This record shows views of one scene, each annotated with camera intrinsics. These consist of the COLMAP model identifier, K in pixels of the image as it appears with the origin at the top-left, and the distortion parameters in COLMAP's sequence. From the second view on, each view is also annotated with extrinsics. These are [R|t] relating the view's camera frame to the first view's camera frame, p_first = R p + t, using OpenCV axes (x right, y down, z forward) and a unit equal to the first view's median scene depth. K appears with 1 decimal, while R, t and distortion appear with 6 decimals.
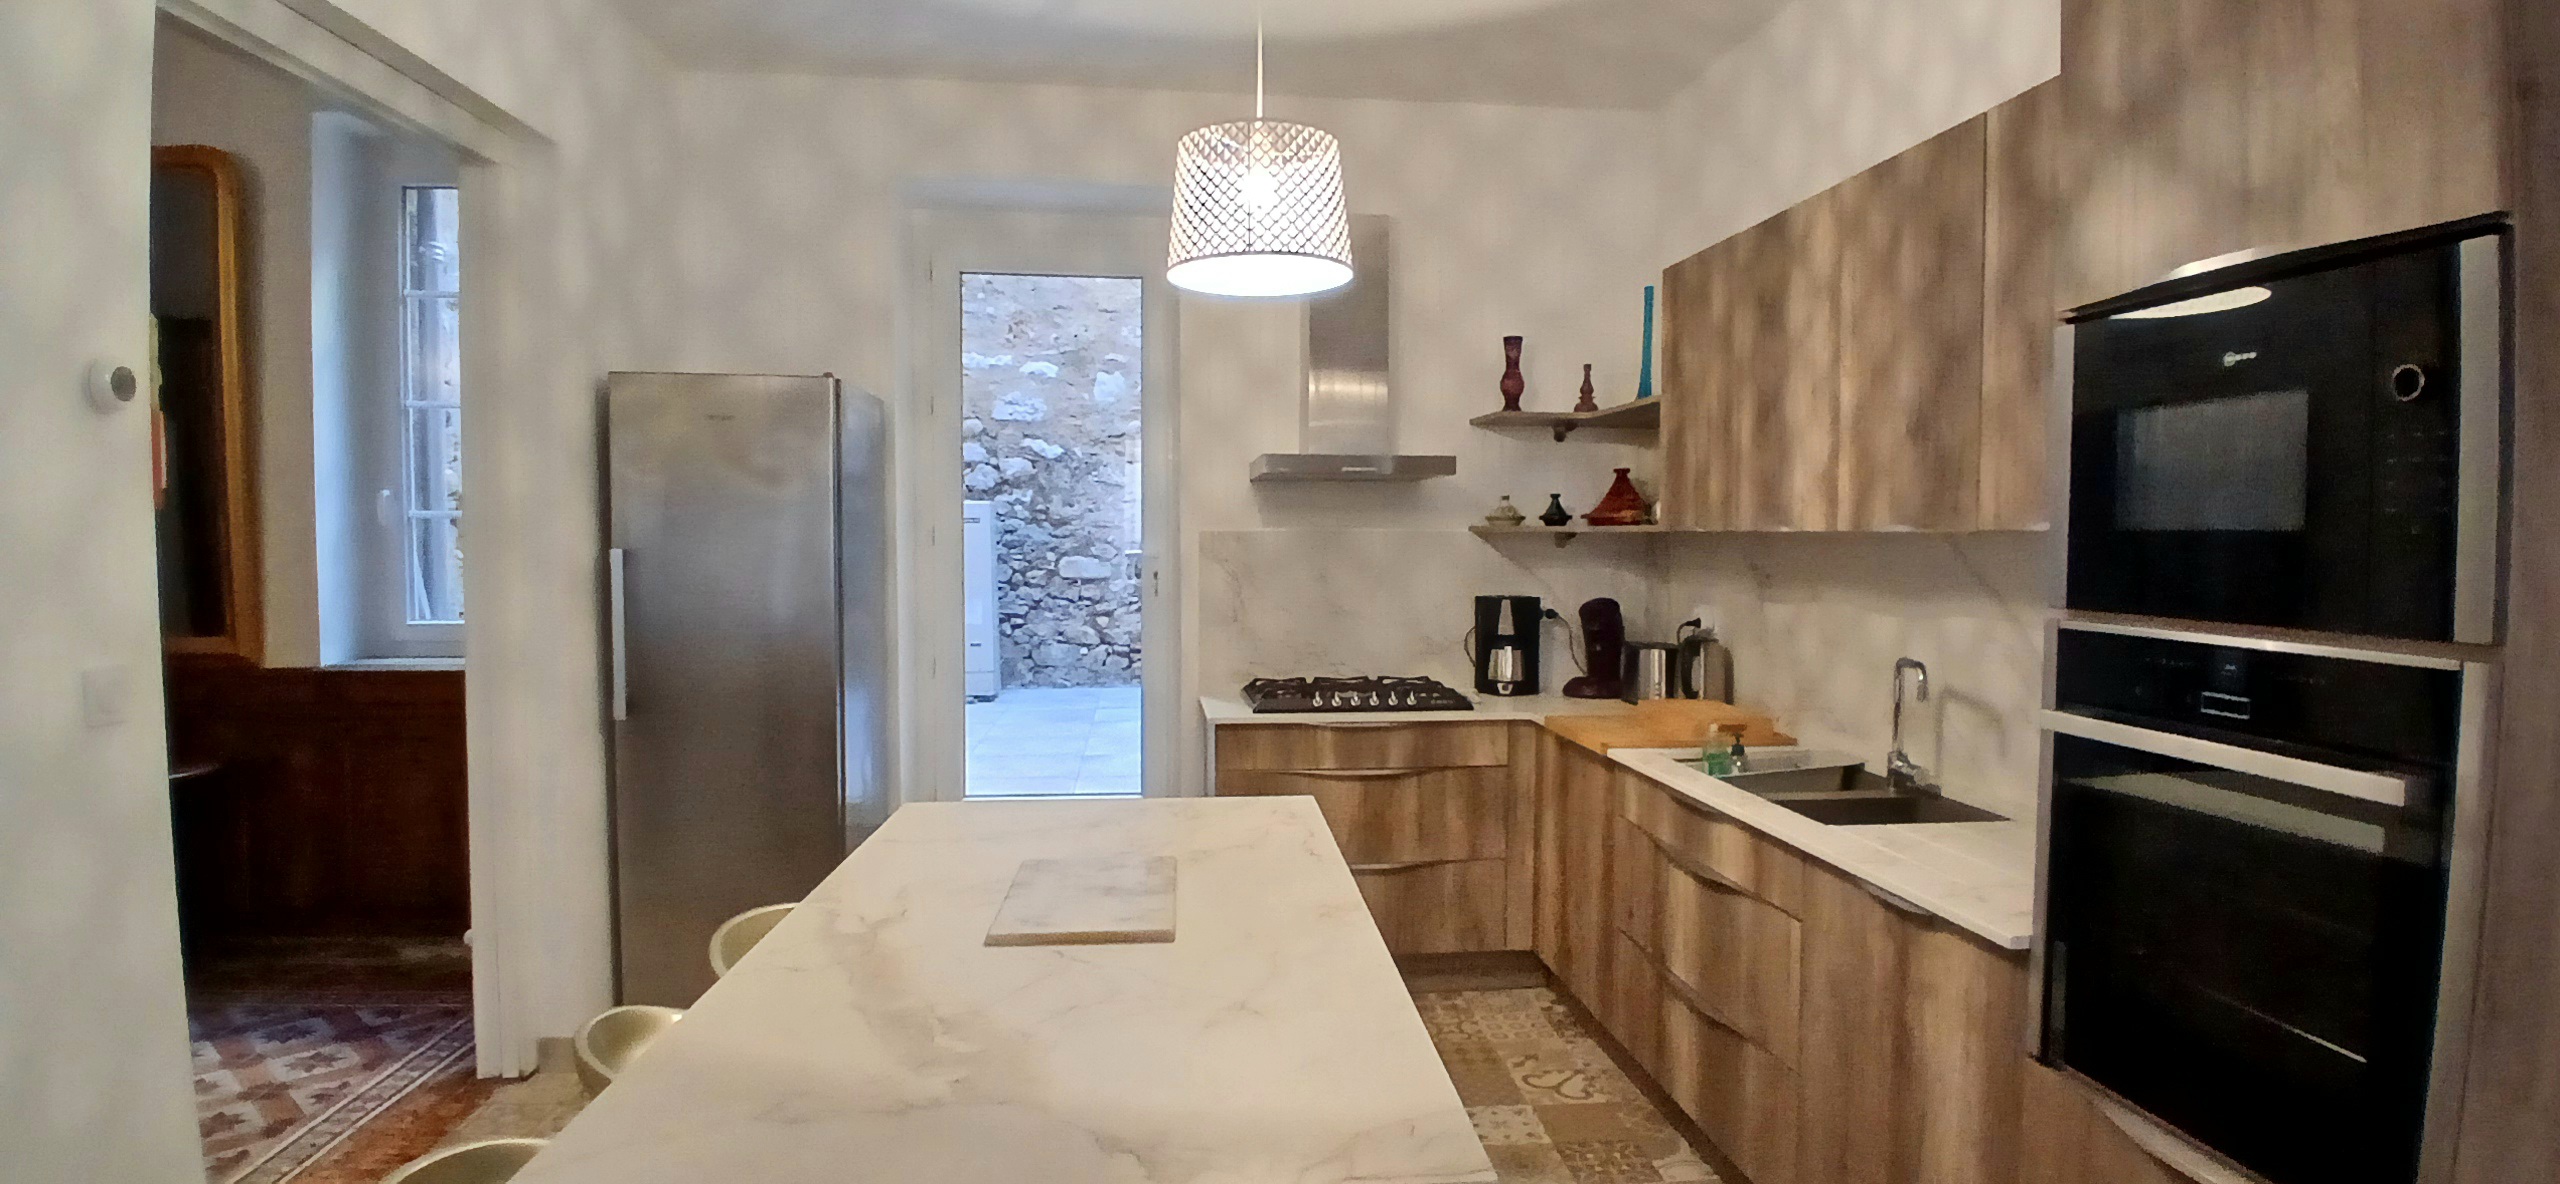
lens RADIAL K [[1311.6, 0, 1280.0], [0, 1311.6, 592.0], [0, 0, 1]] dist [-0.012976, -0.001500]
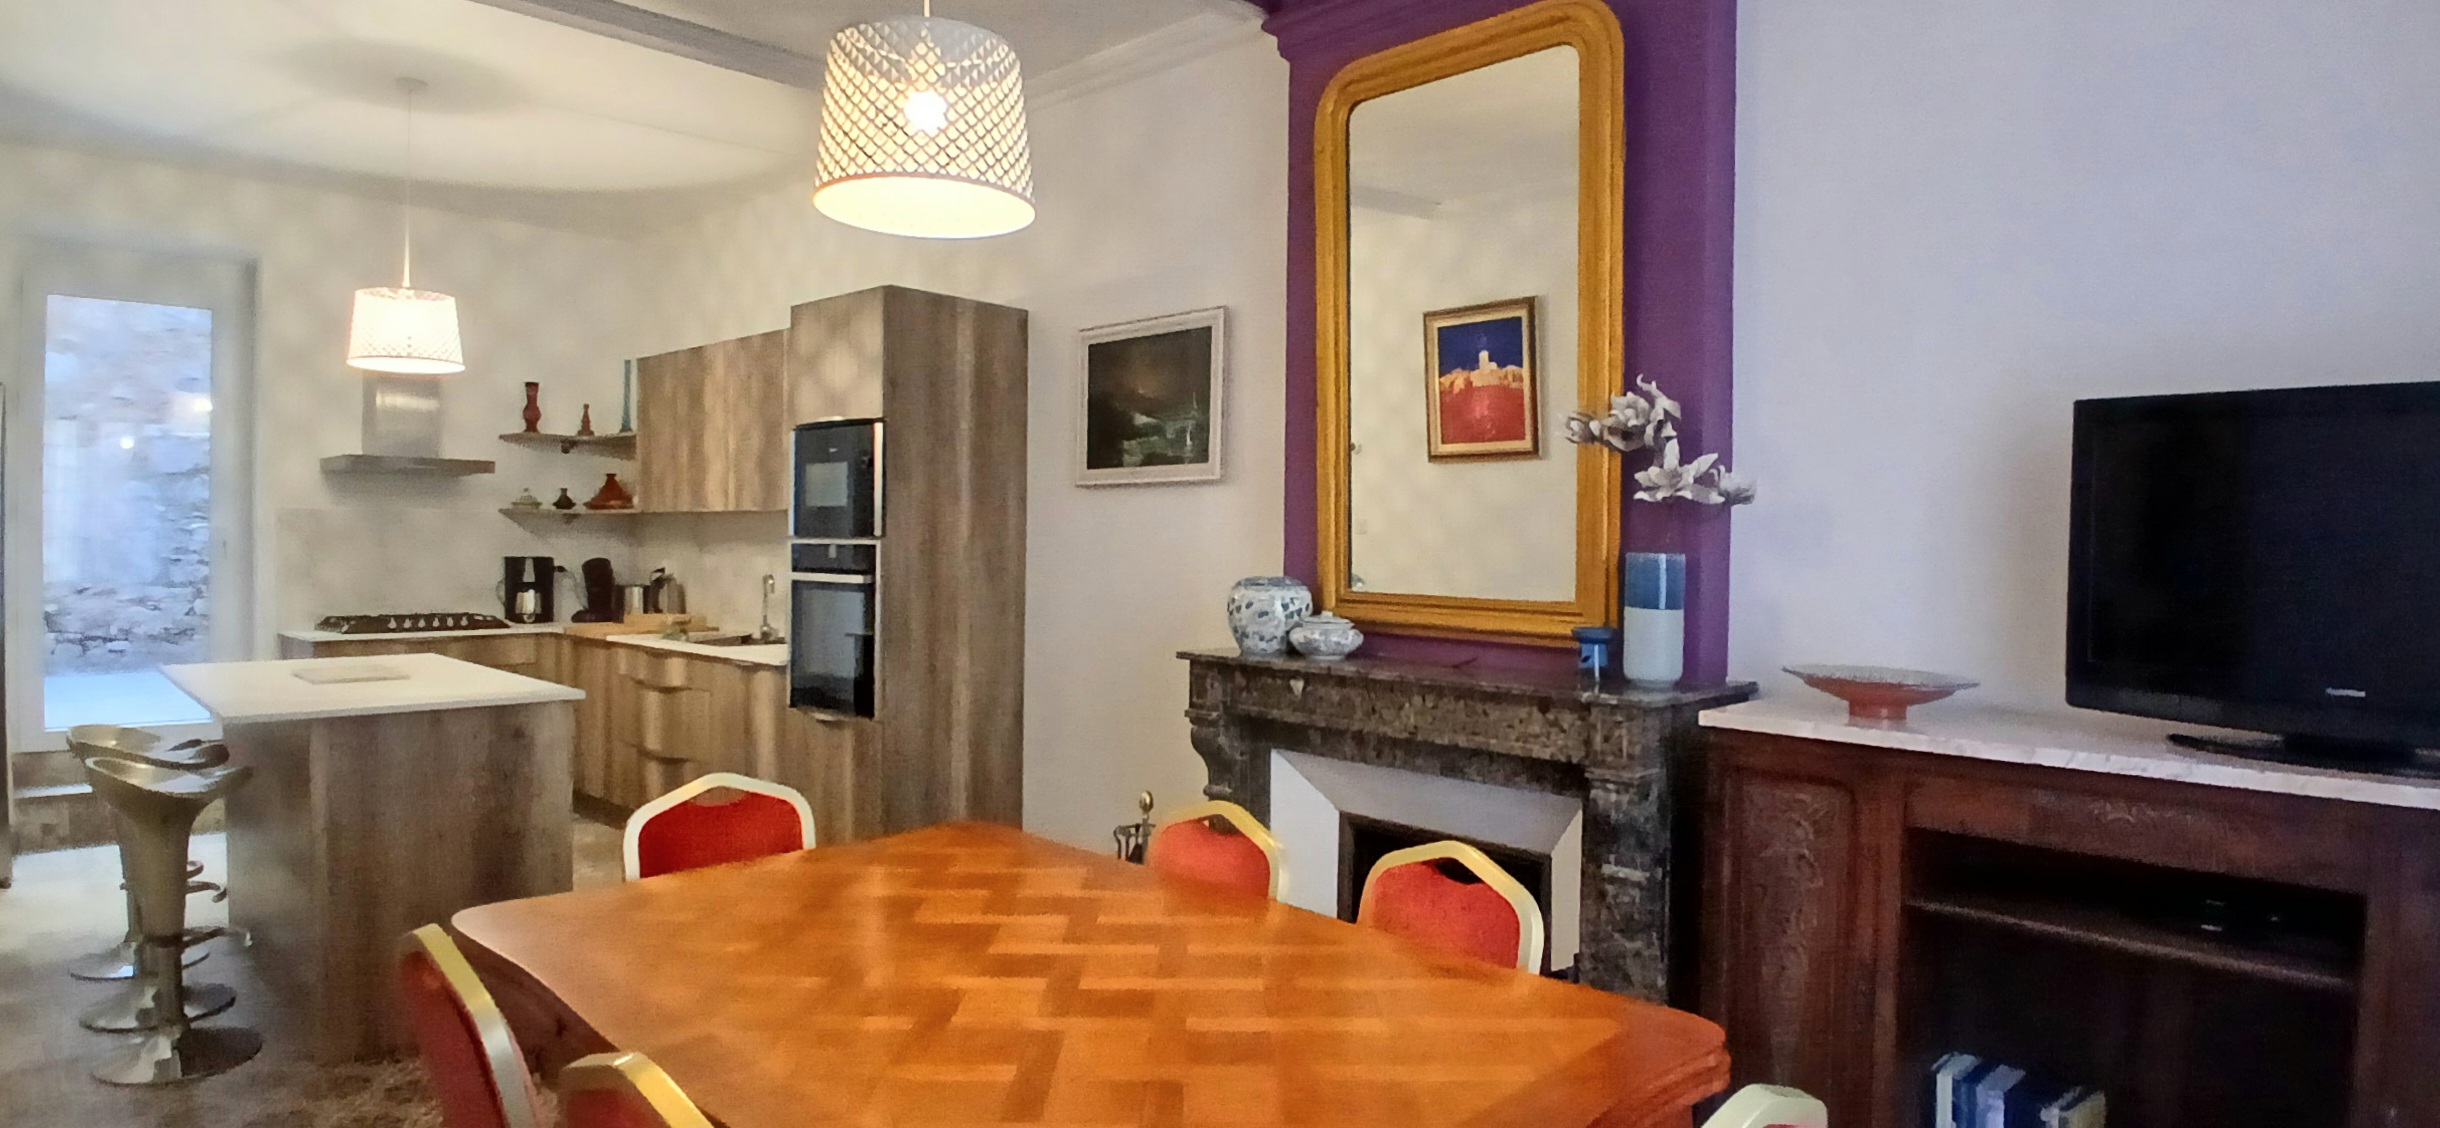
lens RADIAL K [[1250.1, 0, 1220.0], [0, 1250.1, 564.0], [0, 0, 1]] dist [-0.012976, -0.001500]
pose [[0.753967, -0.008635, 0.656856, -0.173729], [0.021767, 0.999693, -0.011843, 0.048814], [-0.656552, 0.023227, 0.753923, -0.613403]]
